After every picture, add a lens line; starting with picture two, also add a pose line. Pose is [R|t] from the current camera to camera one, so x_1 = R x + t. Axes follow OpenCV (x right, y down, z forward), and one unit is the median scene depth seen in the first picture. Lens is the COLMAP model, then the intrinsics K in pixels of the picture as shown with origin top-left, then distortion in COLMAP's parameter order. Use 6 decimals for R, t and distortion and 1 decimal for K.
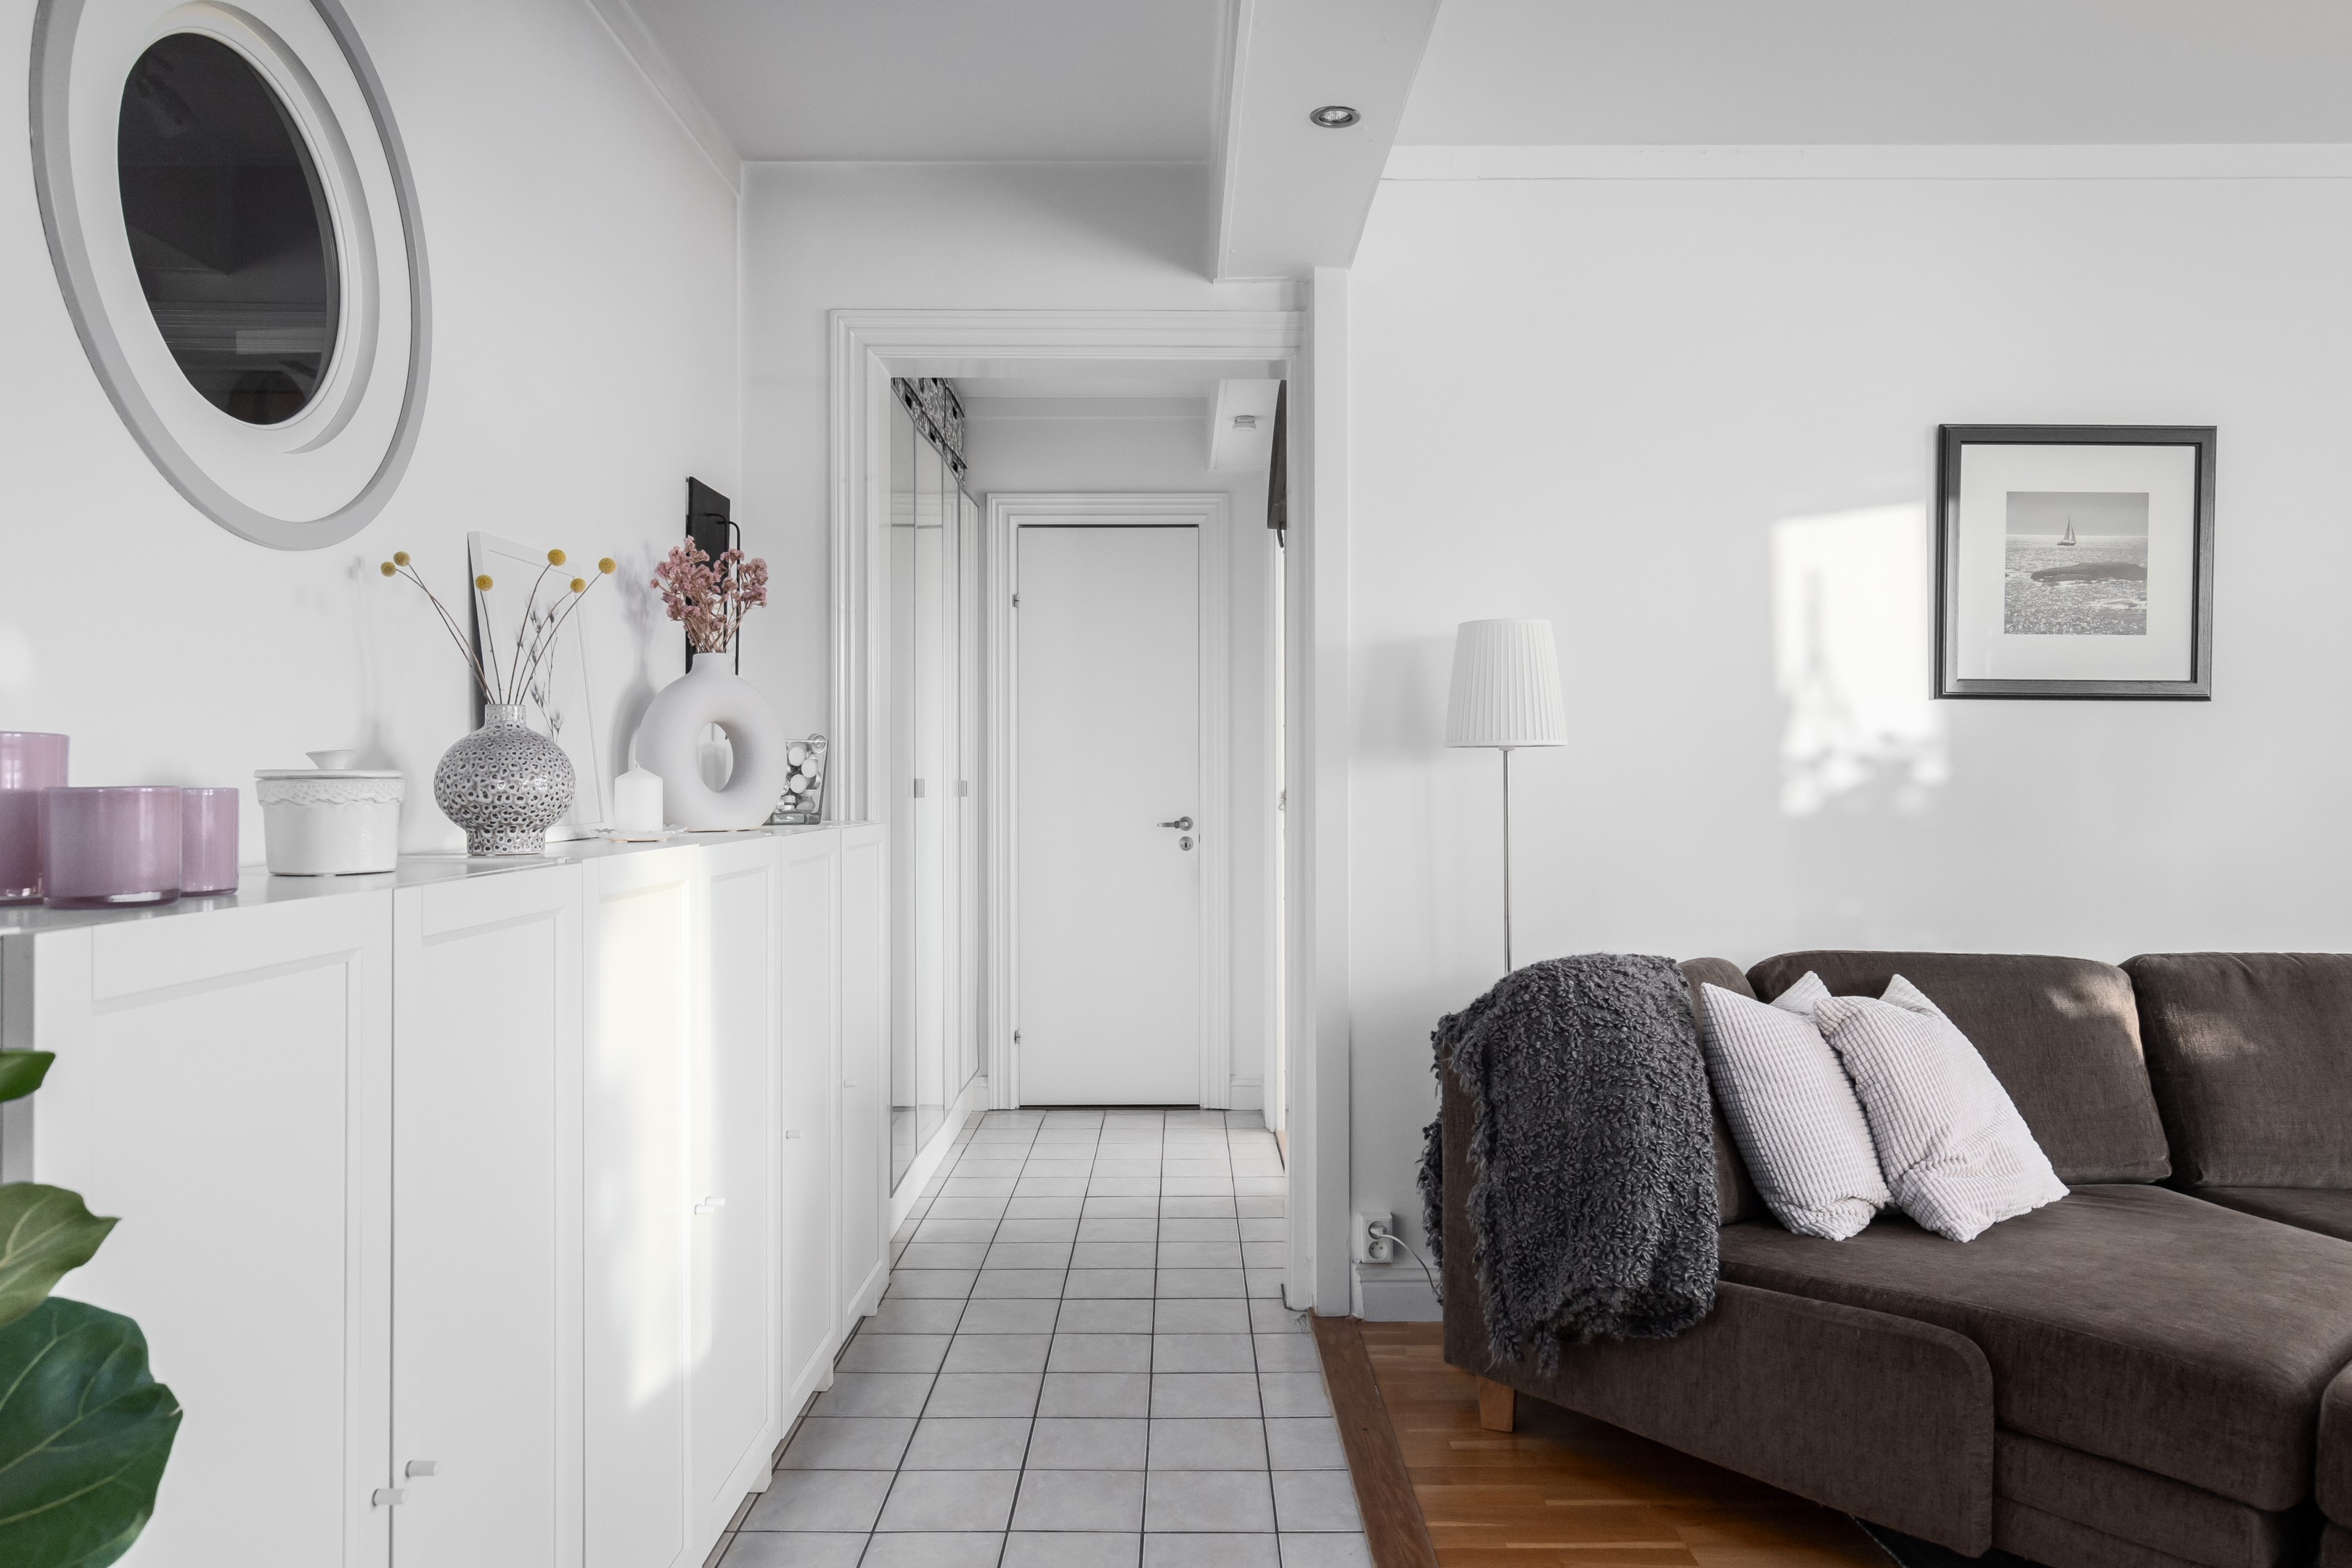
lens RADIAL K [[1478.6, 0, 1152.1], [0, 1478.6, 808.4], [0, 0, 1]] dist [-0.008404, -0.000255]
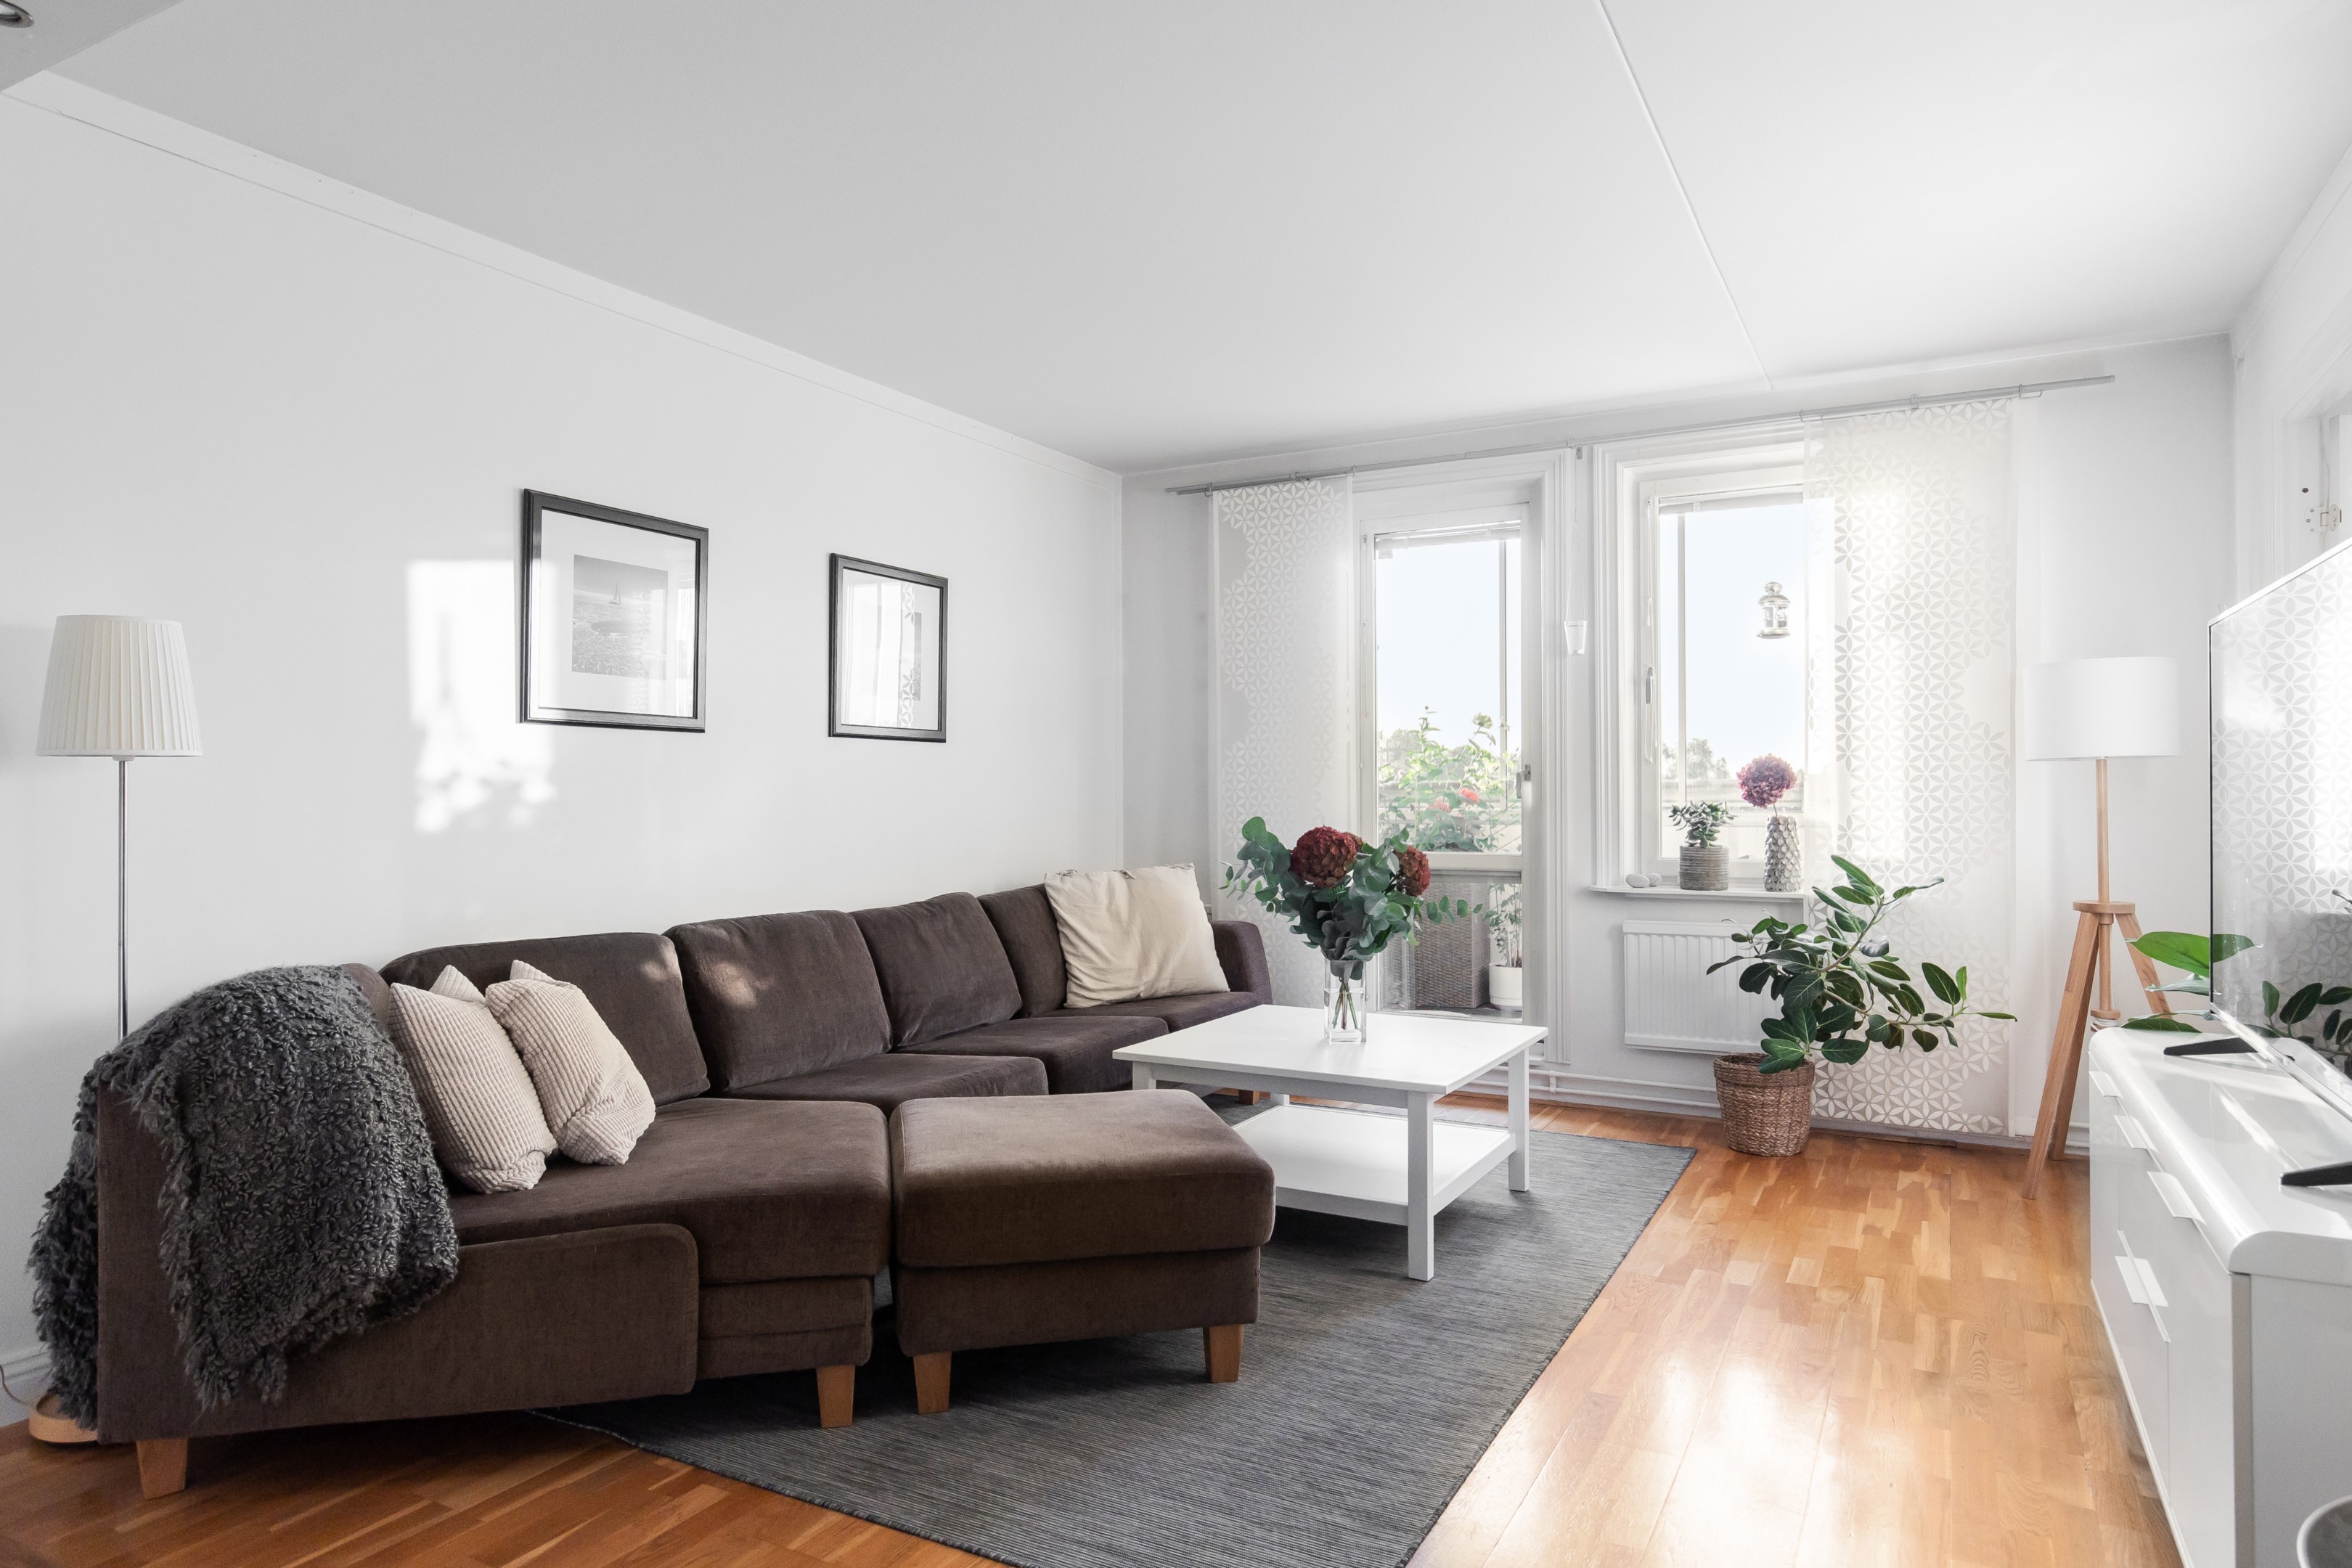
lens RADIAL K [[1504.8, 0, 1108.5], [0, 1504.8, 804.3], [0, 0, 1]] dist [0.006292, -0.006259]
pose [[0.478105, -0.009548, 0.878251, -0.344798], [0.014280, 0.999893, 0.003097, -0.007509], [-0.878186, 0.011061, 0.478191, 0.025595]]
